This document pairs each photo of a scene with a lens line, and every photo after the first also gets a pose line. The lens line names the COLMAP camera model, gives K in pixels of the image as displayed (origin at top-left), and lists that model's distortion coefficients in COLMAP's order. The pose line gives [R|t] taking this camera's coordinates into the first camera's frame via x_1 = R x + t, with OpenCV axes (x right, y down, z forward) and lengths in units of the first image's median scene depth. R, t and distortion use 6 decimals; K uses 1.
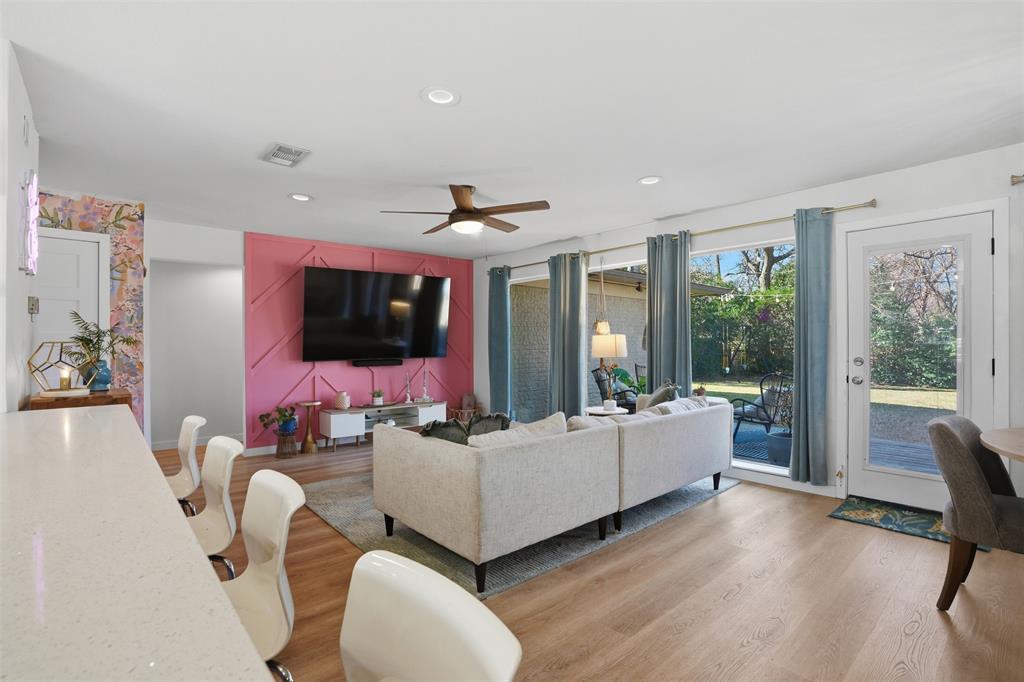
lens RADIAL K [[478.6, 0, 508.4], [0, 478.6, 347.6], [0, 0, 1]] dist [-0.066336, 0.024609]
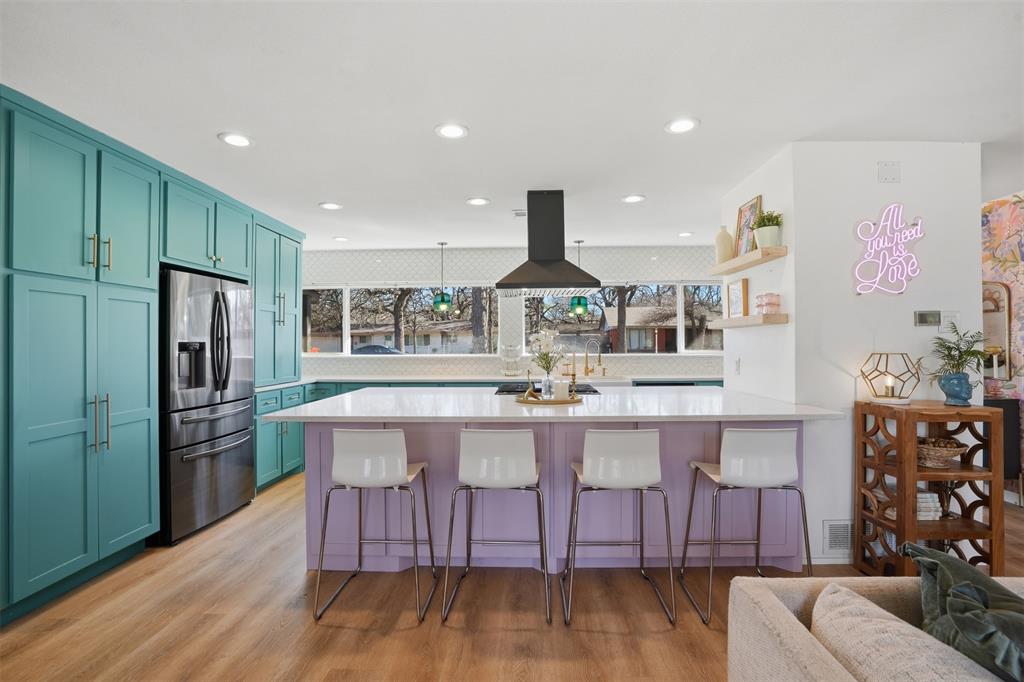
lens RADIAL K [[477.8, 0, 512.0], [0, 477.8, 341.0], [0, 0, 1]] dist [-0.040197, 0.000220]
pose [[-0.679736, 0.001122, -0.733456, 0.265555], [0.003156, 0.999994, -0.001396, -0.024863], [0.733450, -0.003264, -0.679736, 0.642163]]
